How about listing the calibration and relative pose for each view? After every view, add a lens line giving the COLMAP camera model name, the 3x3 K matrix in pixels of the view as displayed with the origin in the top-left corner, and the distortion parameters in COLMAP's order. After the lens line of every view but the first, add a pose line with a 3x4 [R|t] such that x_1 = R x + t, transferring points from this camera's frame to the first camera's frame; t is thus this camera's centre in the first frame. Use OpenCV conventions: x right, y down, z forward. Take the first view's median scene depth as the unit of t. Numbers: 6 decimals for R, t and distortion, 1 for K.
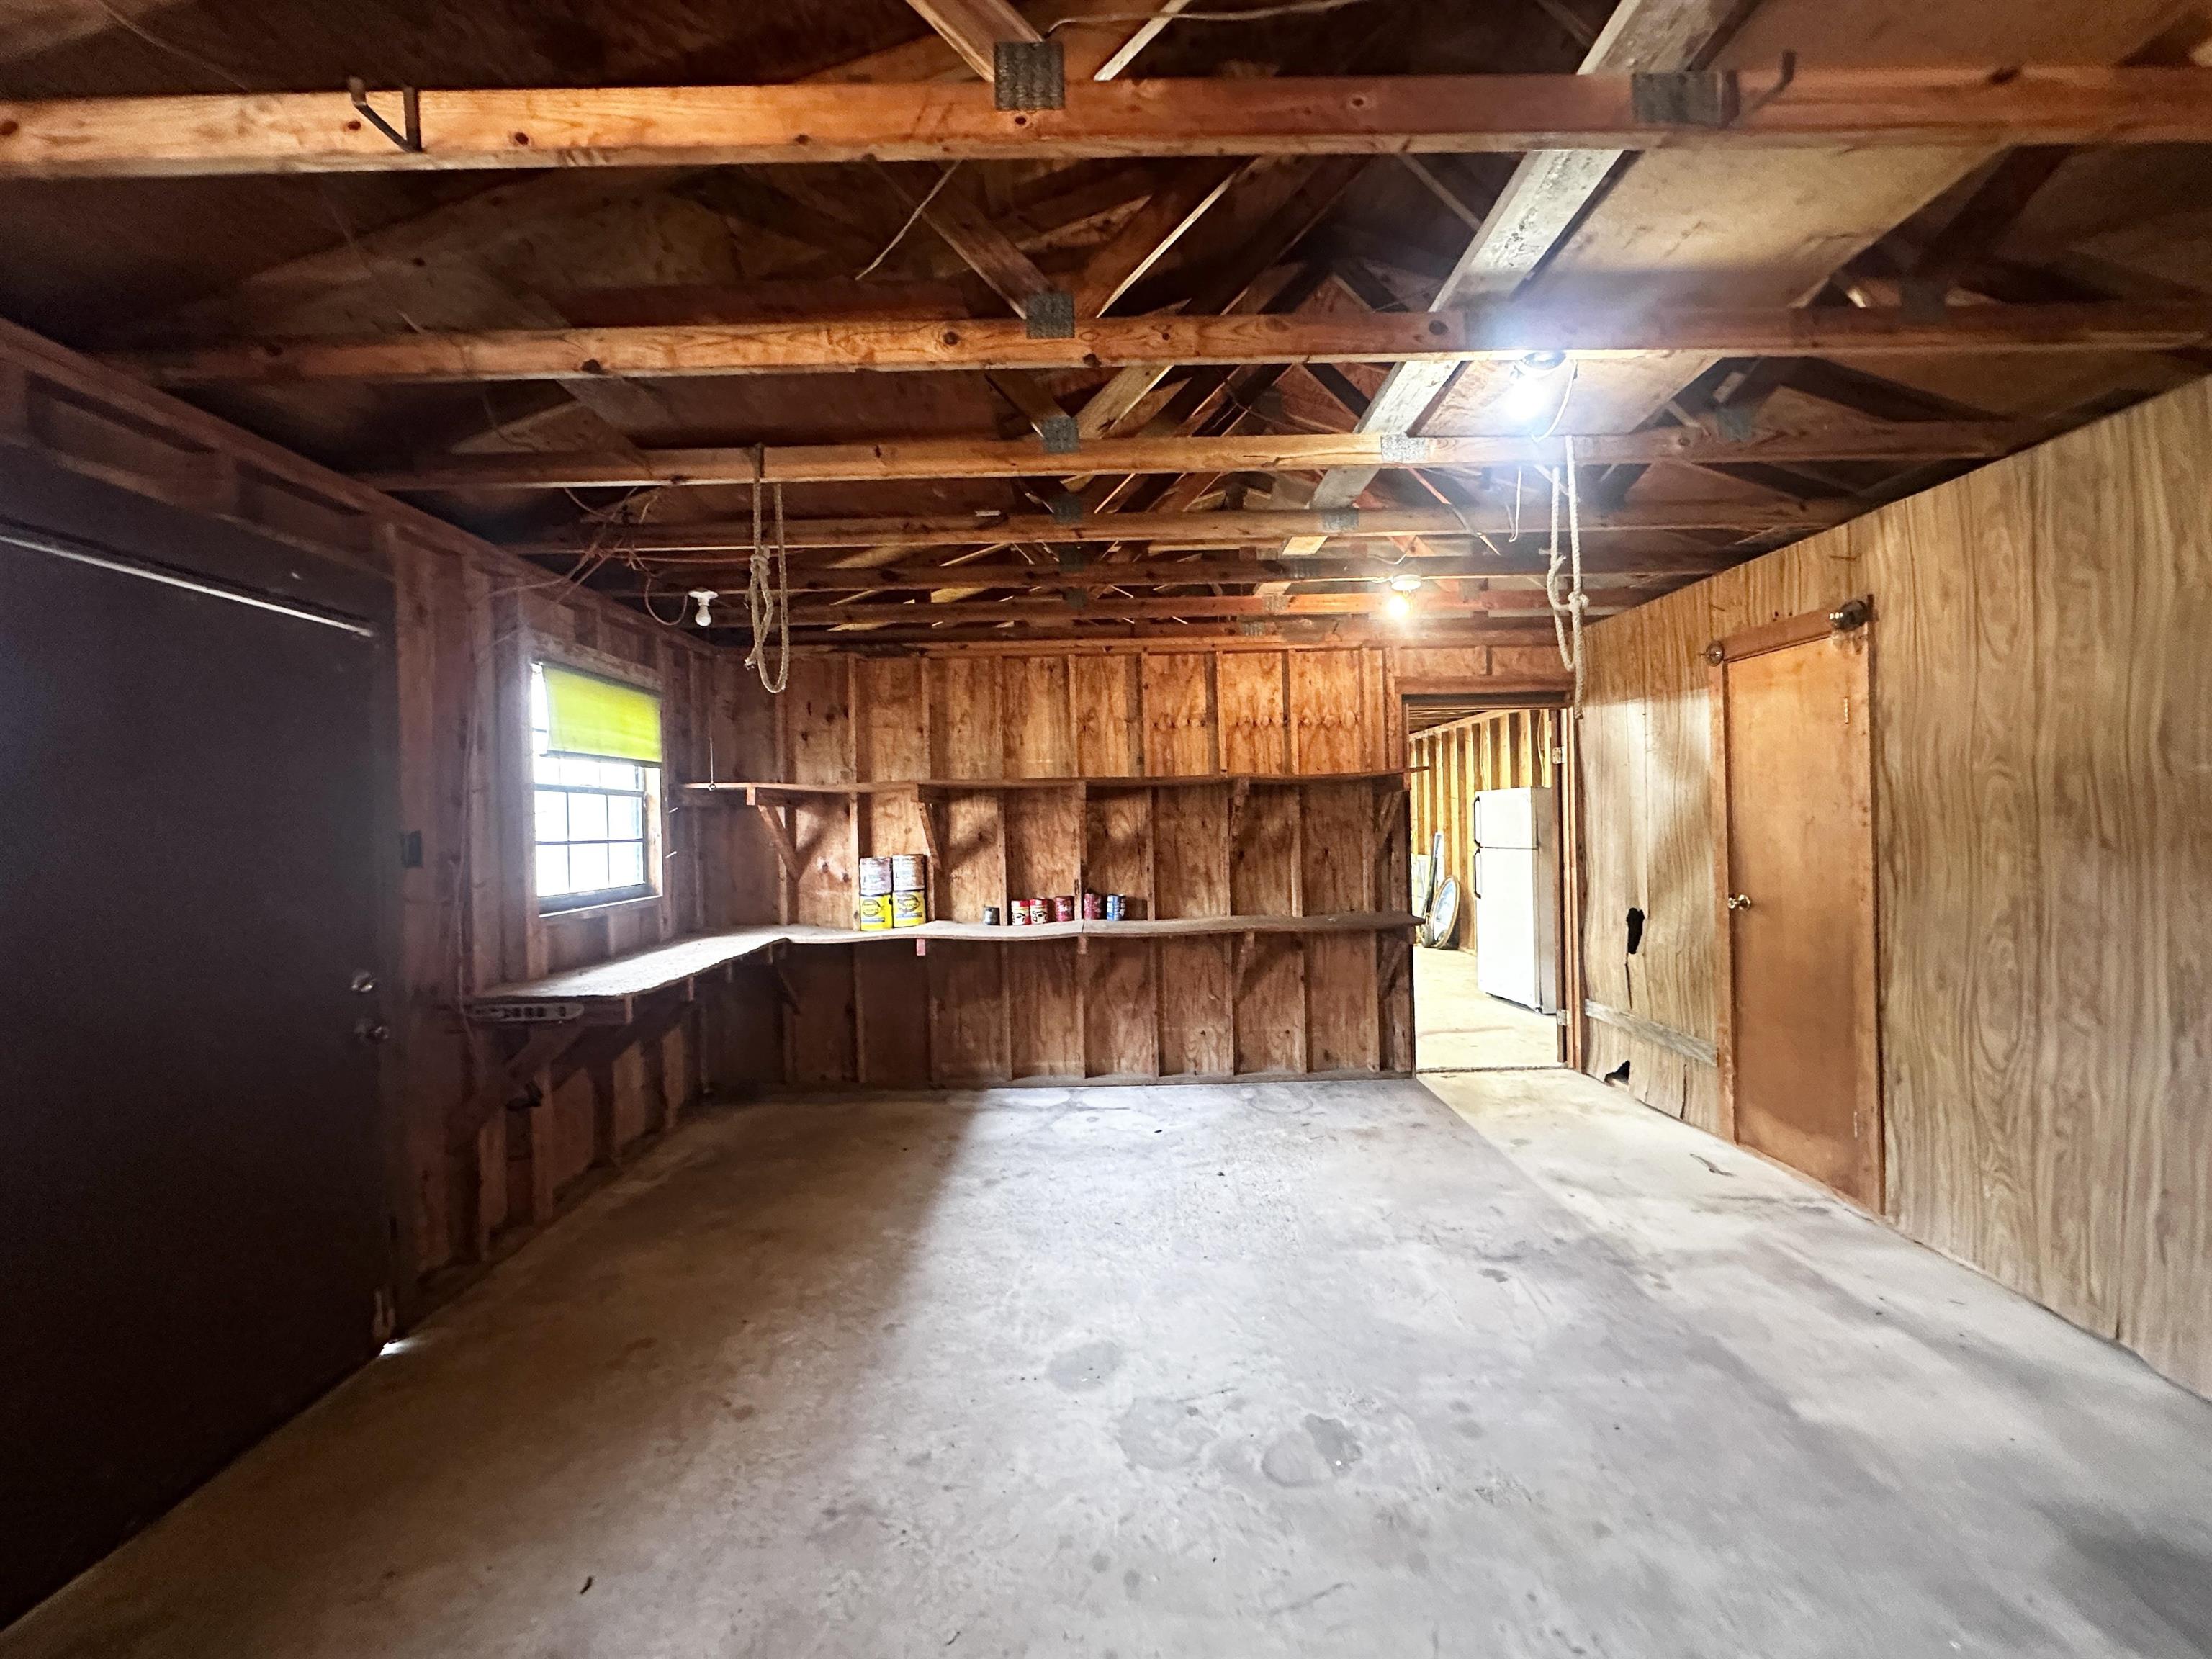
lens RADIAL K [[881.3, 0, 1106.6], [0, 881.3, 829.4], [0, 0, 1]] dist [-0.005635, 0.001034]
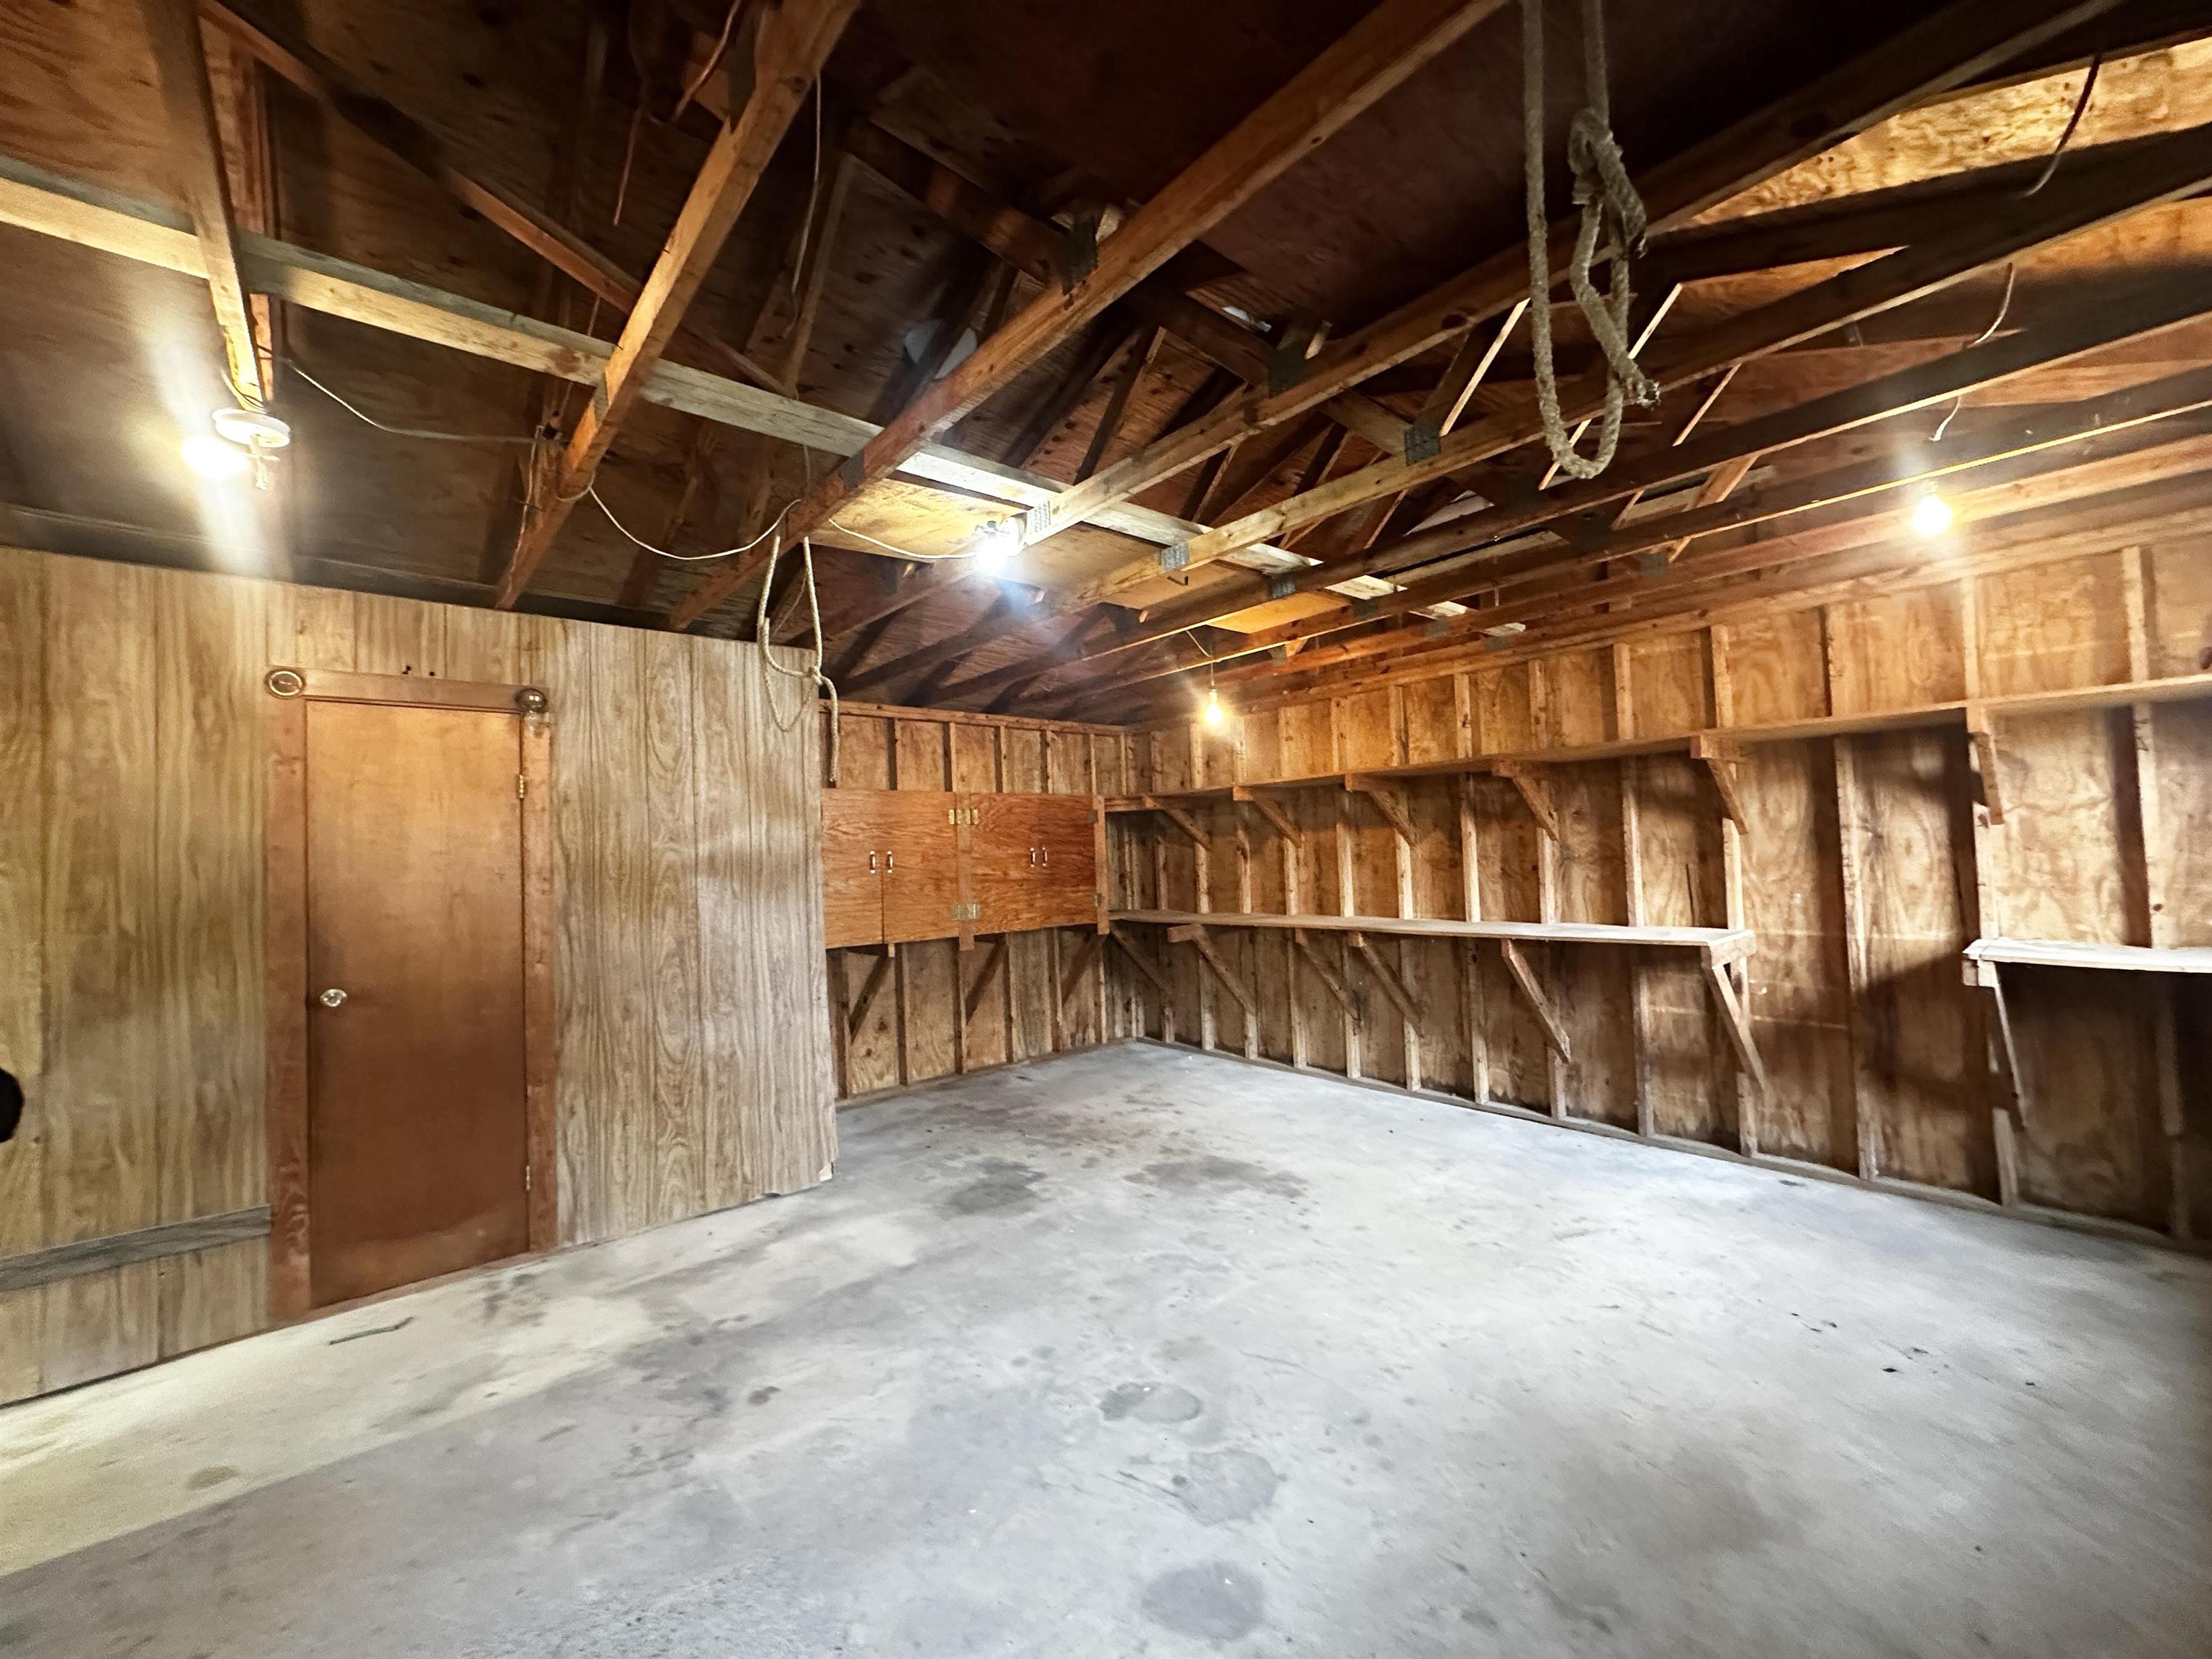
lens RADIAL K [[881.3, 0, 1107.5], [0, 881.3, 832.0], [0, 0, 1]] dist [-0.005635, 0.001034]
pose [[-0.643367, 0.067797, 0.762550, -0.481803], [0.055626, 0.997578, -0.041761, 0.005121], [-0.763534, 0.015550, -0.645580, 1.295636]]
